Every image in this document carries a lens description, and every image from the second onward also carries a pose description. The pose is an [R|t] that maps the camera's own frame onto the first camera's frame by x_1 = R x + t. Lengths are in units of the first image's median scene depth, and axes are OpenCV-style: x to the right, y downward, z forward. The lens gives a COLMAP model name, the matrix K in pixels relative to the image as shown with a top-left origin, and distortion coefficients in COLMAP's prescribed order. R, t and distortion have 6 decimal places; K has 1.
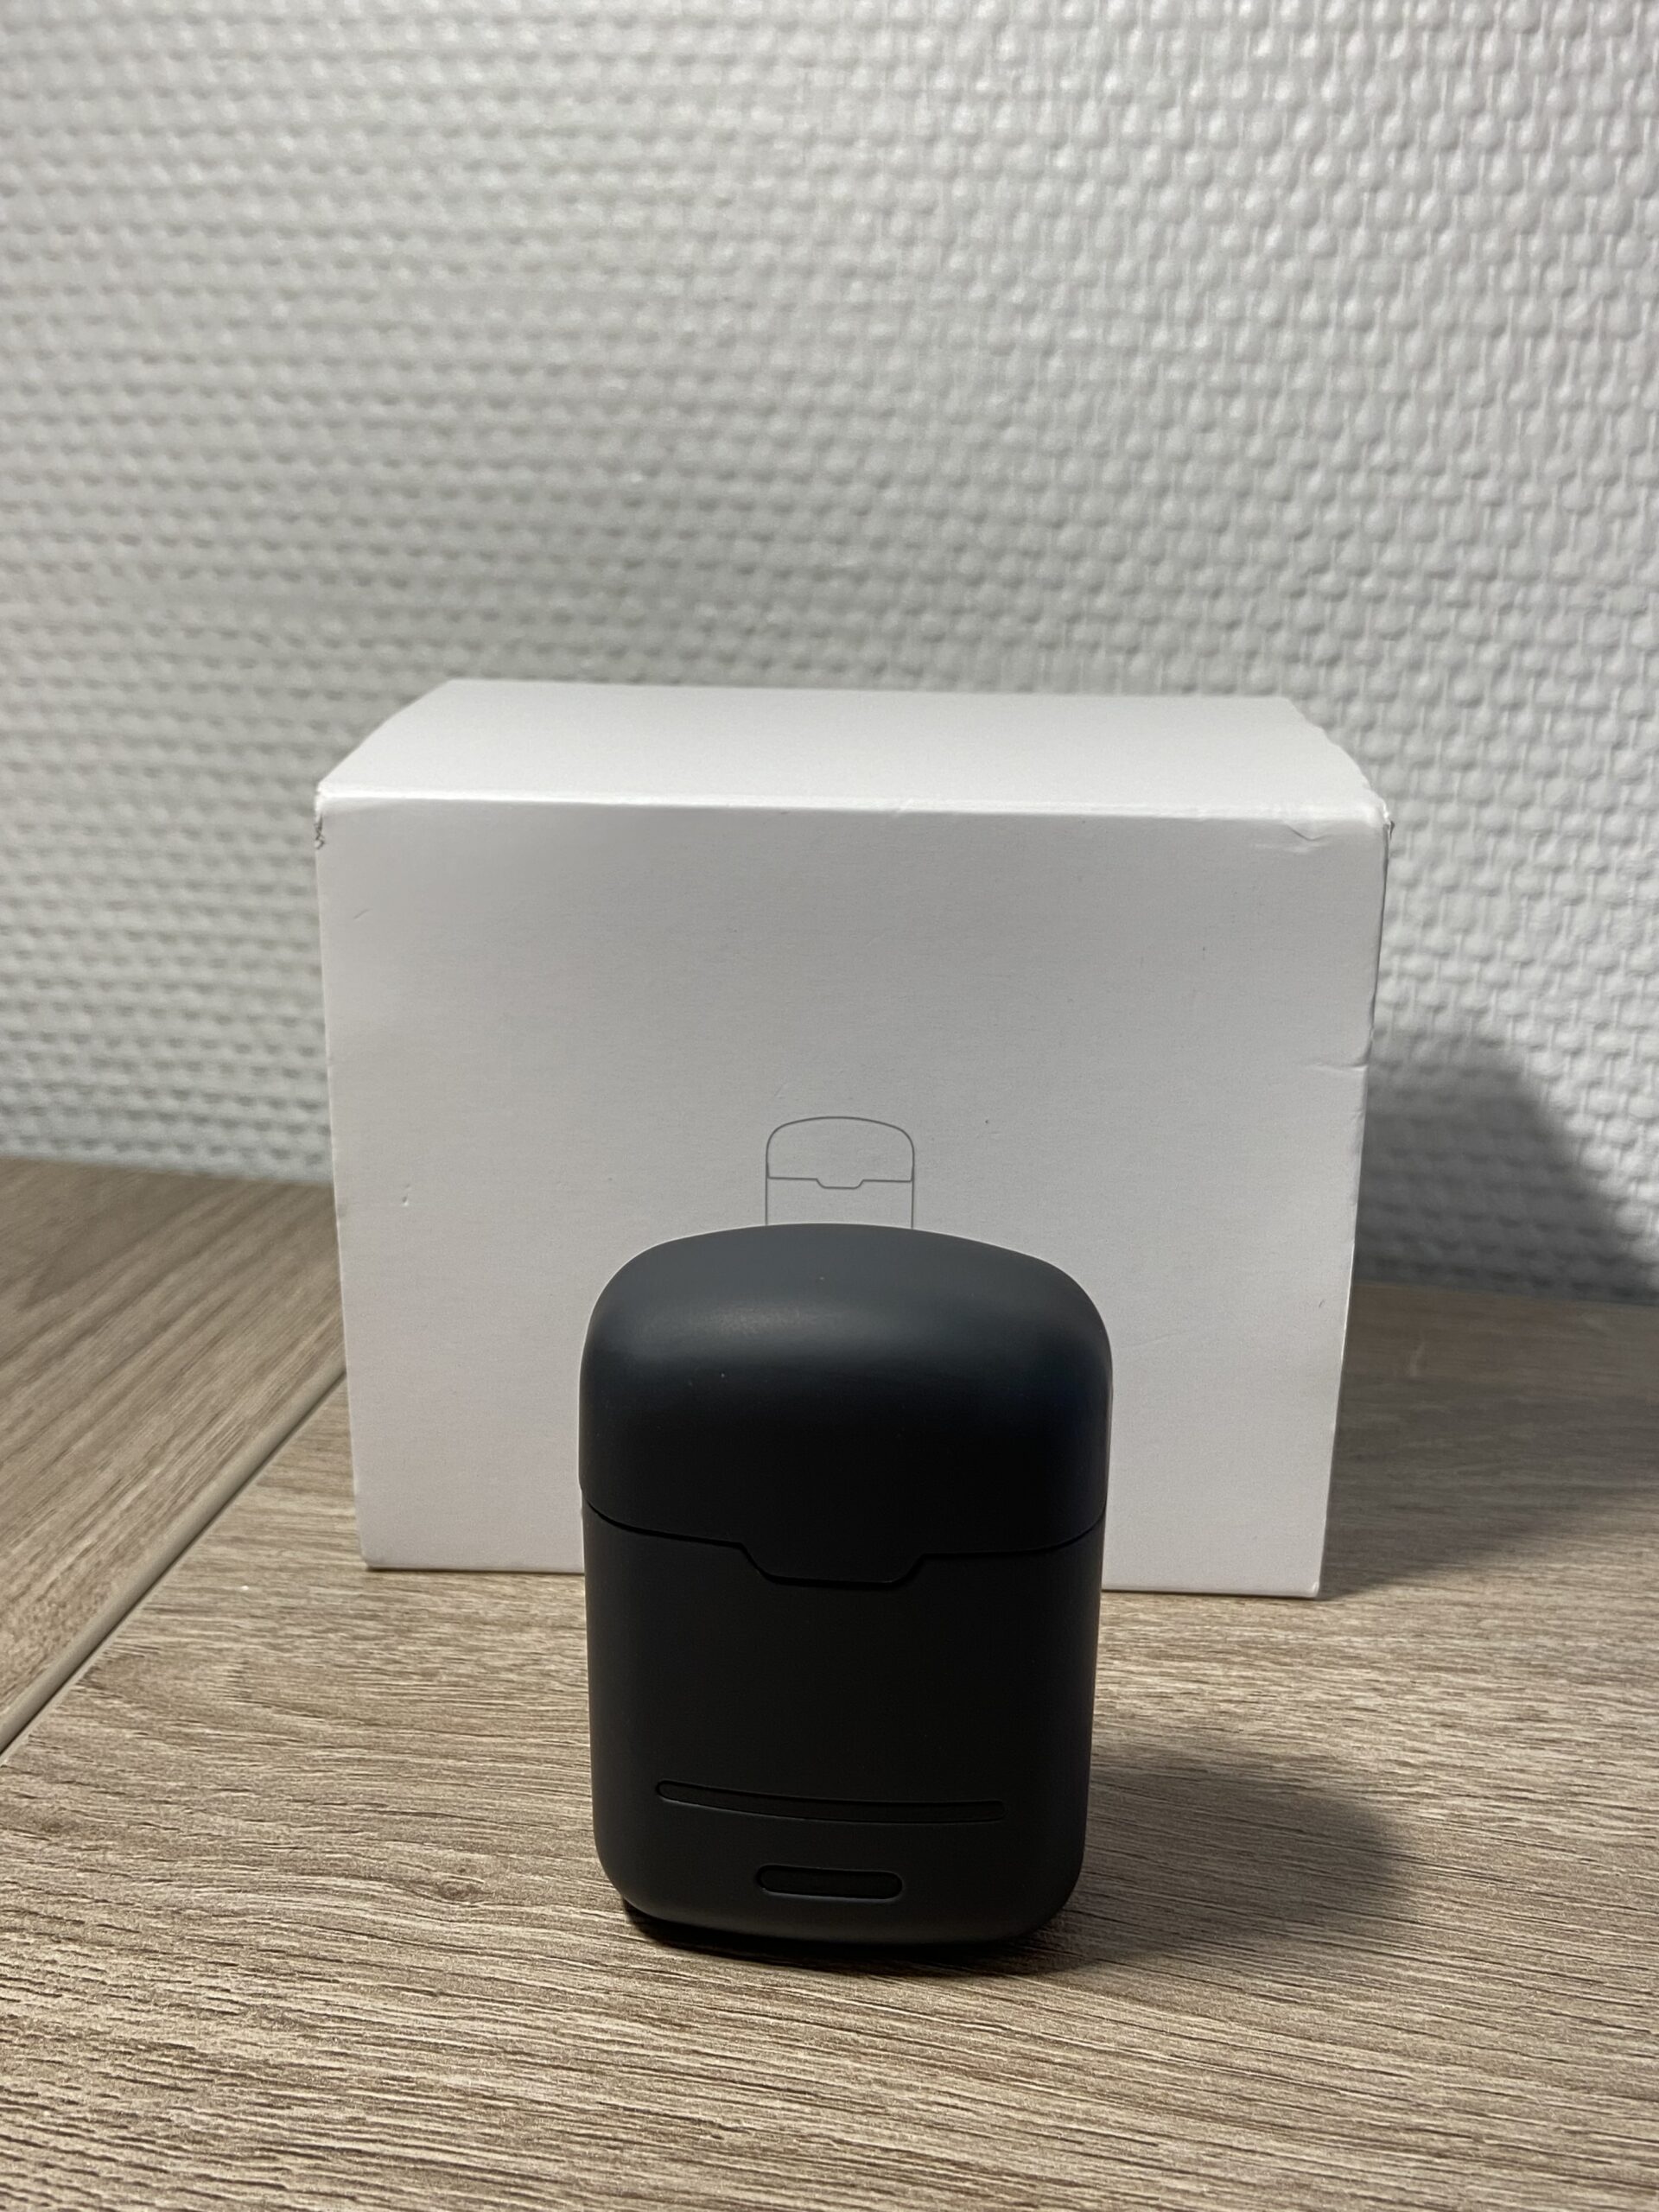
lens RADIAL K [[2198.1, 0, 838.6], [0, 2198.1, 1057.2], [0, 0, 1]] dist [0.140642, -0.209005]
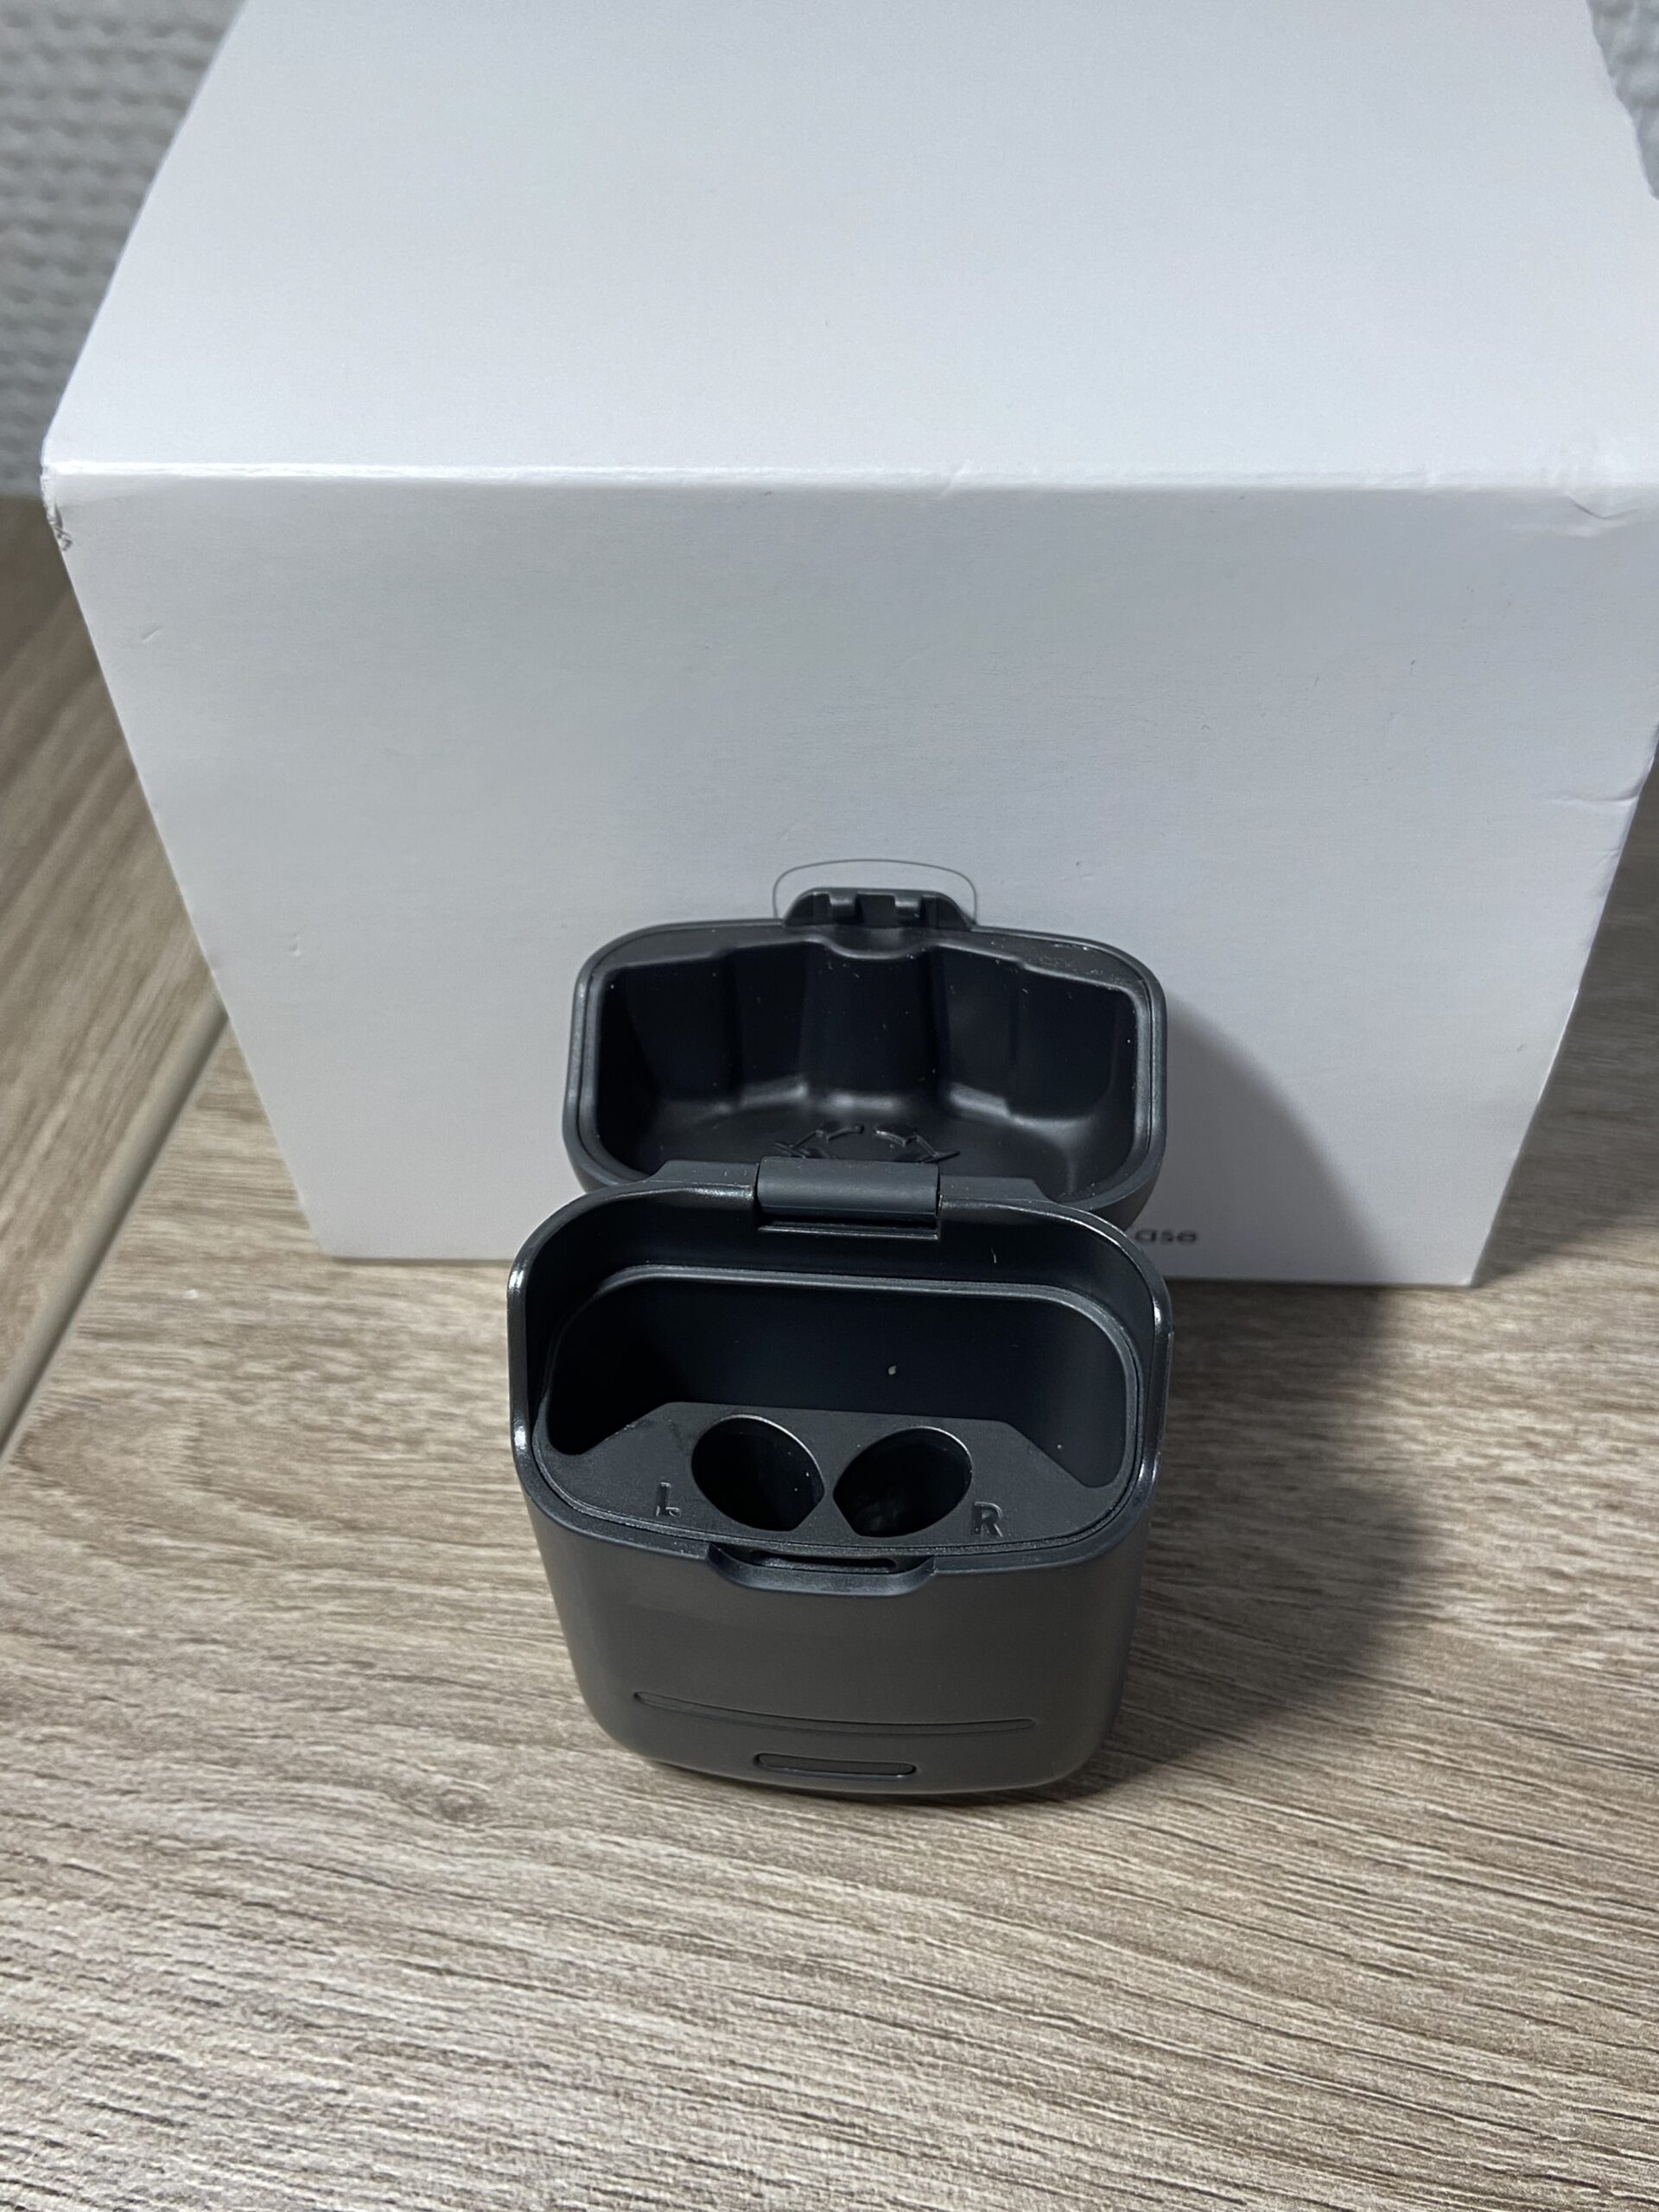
lens RADIAL K [[2219.0, 0, 833.4], [0, 2219.0, 1055.8], [0, 0, 1]] dist [0.142991, -0.228049]
pose [[0.998829, -0.016413, -0.045516, 0.014998], [0.037623, 0.854955, 0.517336, -0.223869], [0.030424, -0.518443, 0.854571, 0.264313]]
